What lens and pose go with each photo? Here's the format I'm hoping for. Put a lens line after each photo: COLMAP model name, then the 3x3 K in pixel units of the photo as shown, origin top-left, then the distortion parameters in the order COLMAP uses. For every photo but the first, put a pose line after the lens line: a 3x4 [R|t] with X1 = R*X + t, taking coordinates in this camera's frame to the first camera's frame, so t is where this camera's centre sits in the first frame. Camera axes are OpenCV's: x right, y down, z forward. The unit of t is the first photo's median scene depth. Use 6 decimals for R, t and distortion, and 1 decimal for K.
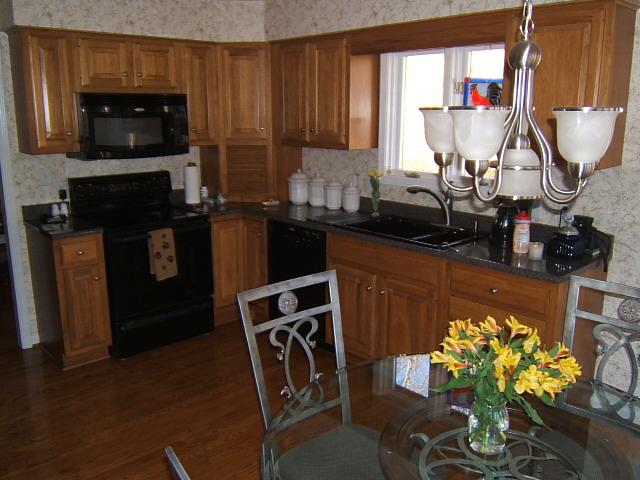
lens RADIAL K [[575.2, 0, 317.0], [0, 575.2, 237.2], [0, 0, 1]] dist [-0.008194, -0.018159]
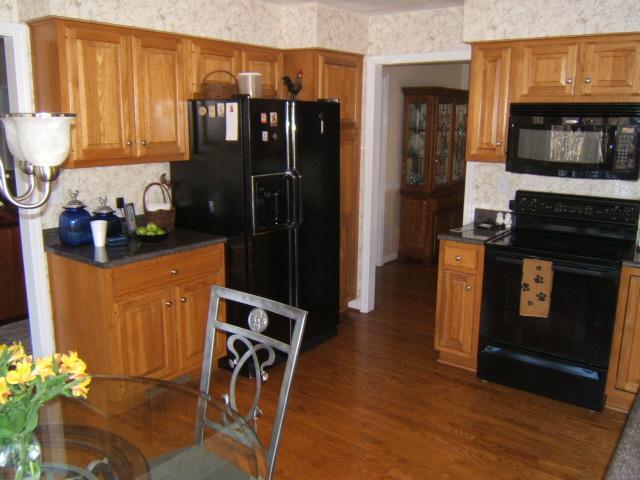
lens RADIAL K [[575.2, 0, 317.0], [0, 575.2, 237.2], [0, 0, 1]] dist [-0.008194, -0.018159]
pose [[0.186525, 0.206848, -0.960428, 0.498617], [-0.226375, 0.960328, 0.162863, -0.114049], [0.956014, 0.187039, 0.225950, 0.494707]]
